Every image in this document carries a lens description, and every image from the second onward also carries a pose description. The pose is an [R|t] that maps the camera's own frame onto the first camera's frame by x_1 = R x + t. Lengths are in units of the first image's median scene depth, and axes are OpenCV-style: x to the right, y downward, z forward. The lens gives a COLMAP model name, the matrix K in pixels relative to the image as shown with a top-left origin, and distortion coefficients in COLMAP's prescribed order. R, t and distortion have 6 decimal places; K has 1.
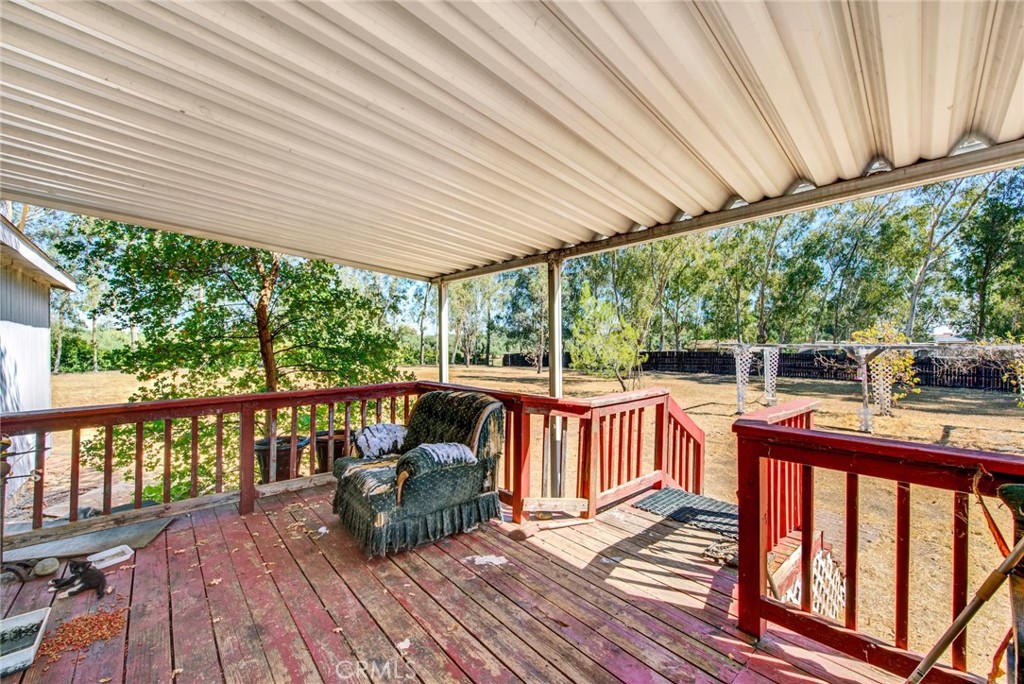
lens RADIAL K [[412.8, 0, 515.2], [0, 412.8, 342.1], [0, 0, 1]] dist [0.000645, -0.001025]
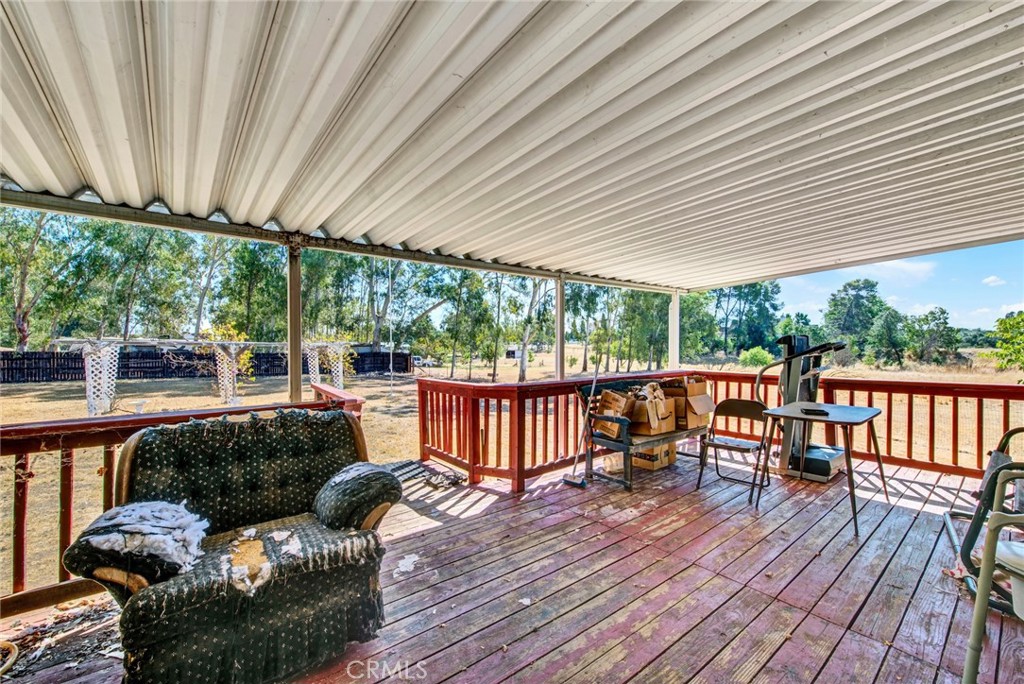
lens RADIAL K [[412.8, 0, 515.2], [0, 412.8, 343.9], [0, 0, 1]] dist [0.000645, -0.001025]
pose [[0.041369, -0.002890, 0.999140, -1.029347], [-0.008823, 0.999956, 0.003258, 0.004761], [-0.999105, -0.008950, 0.041342, 0.713779]]
